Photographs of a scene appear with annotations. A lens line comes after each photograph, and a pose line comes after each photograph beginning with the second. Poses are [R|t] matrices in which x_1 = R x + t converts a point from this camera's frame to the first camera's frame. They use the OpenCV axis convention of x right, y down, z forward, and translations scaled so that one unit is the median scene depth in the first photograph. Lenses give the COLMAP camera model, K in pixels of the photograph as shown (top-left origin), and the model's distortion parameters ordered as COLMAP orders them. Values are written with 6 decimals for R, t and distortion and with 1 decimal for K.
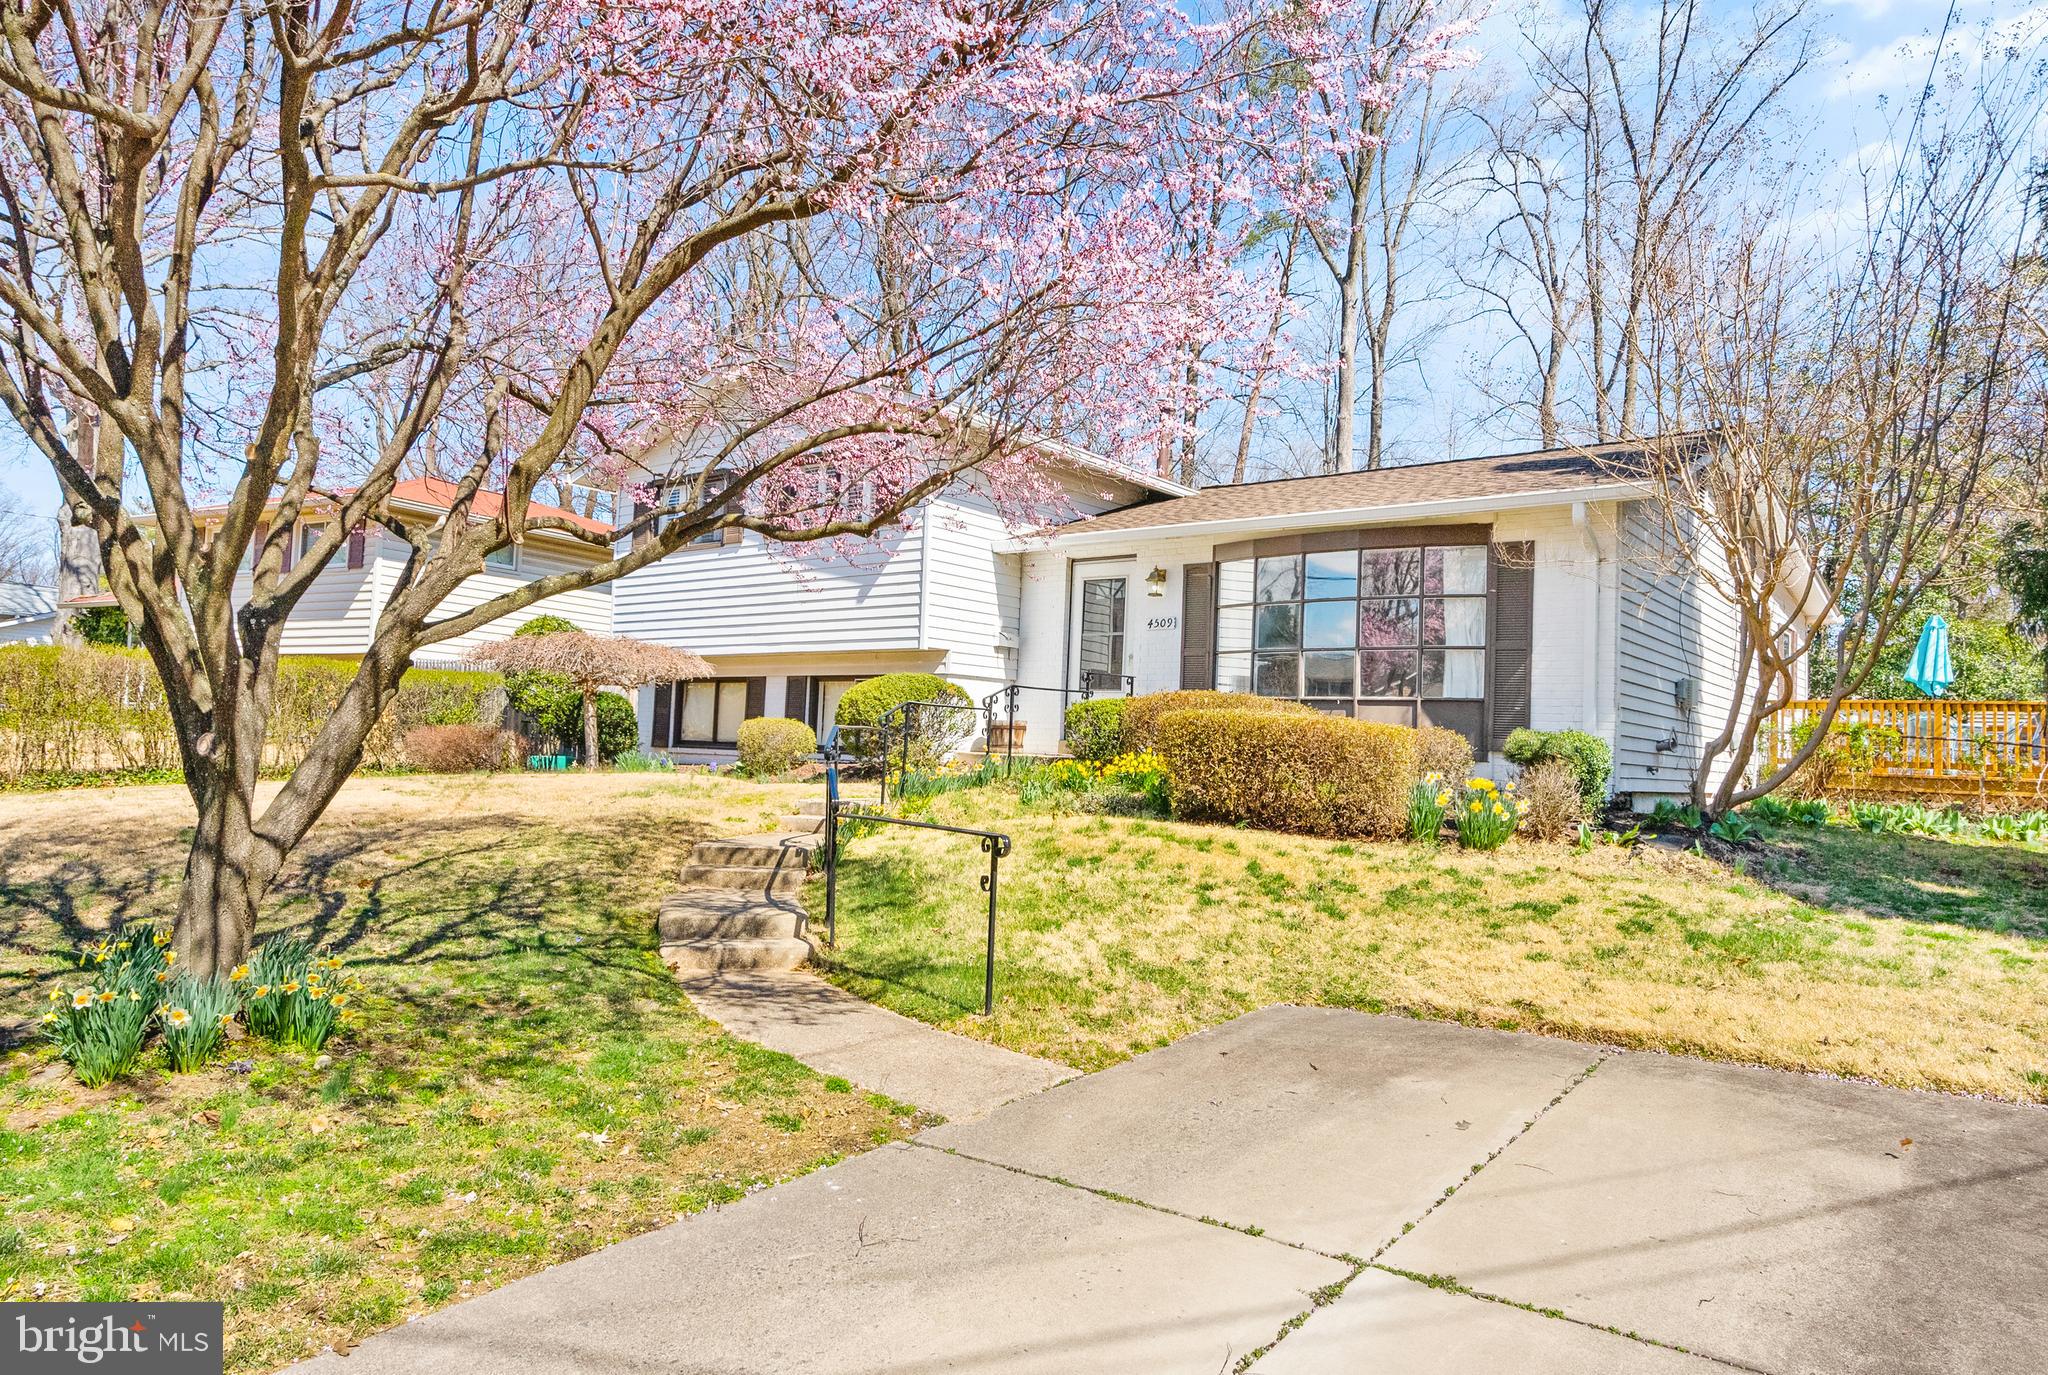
lens RADIAL K [[1285.3, 0, 1024.0], [0, 1285.3, 687.5], [0, 0, 1]] dist [0.001316, 0.000133]
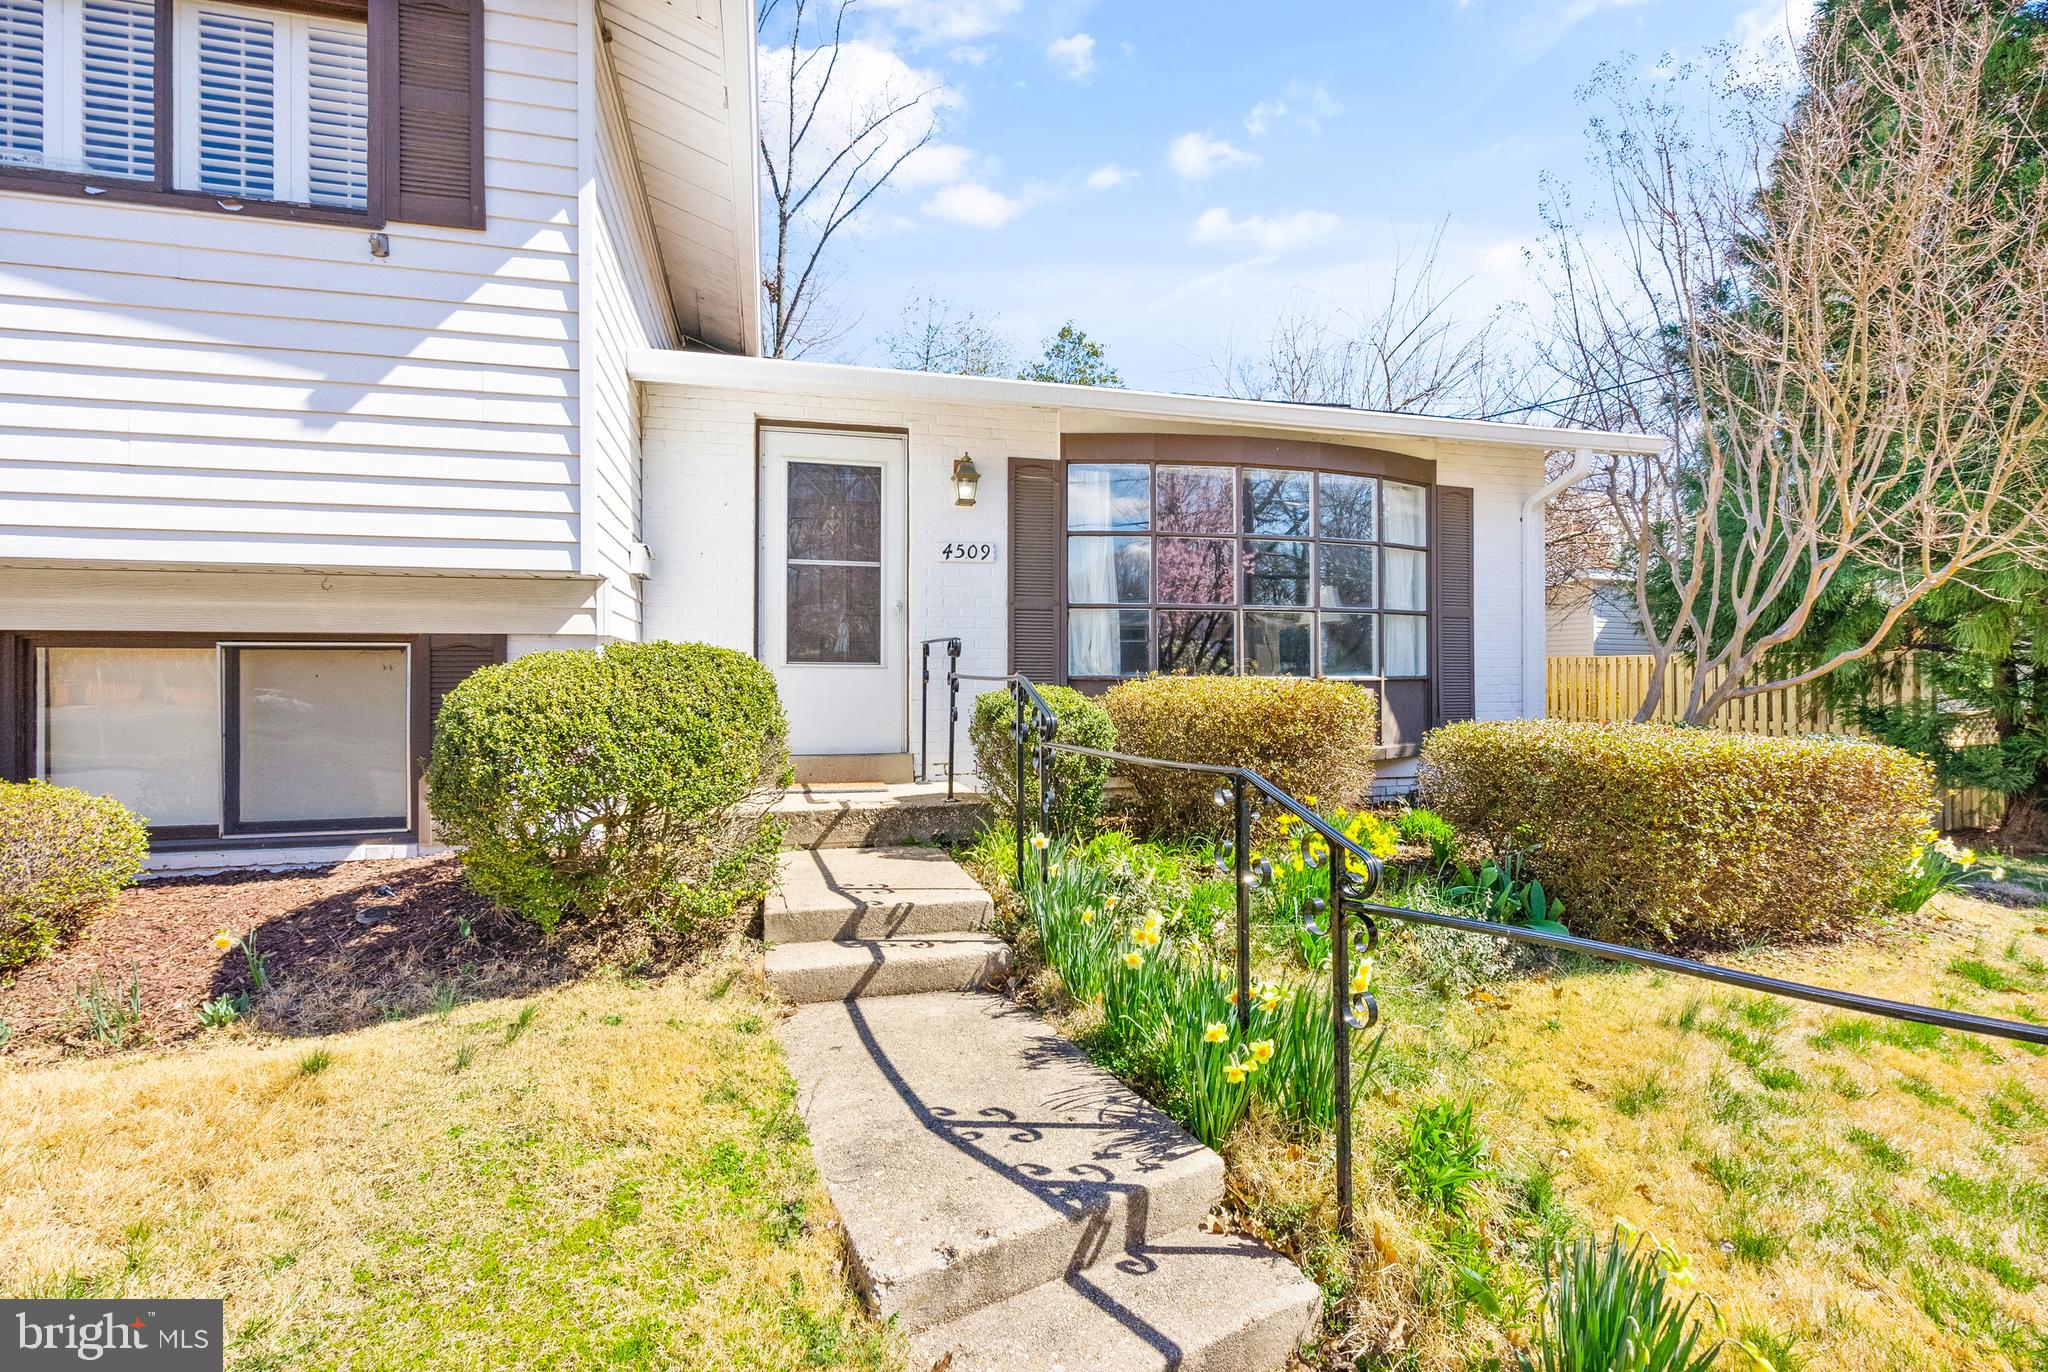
lens RADIAL K [[930.5, 0, 1022.7], [0, 930.5, 677.2], [0, 0, 1]] dist [-0.002765, -0.000121]
pose [[0.591041, -0.037110, 0.805788, -0.221460], [-0.016306, 0.998187, 0.057931, -0.016878], [-0.806477, -0.047379, 0.589364, 0.701754]]
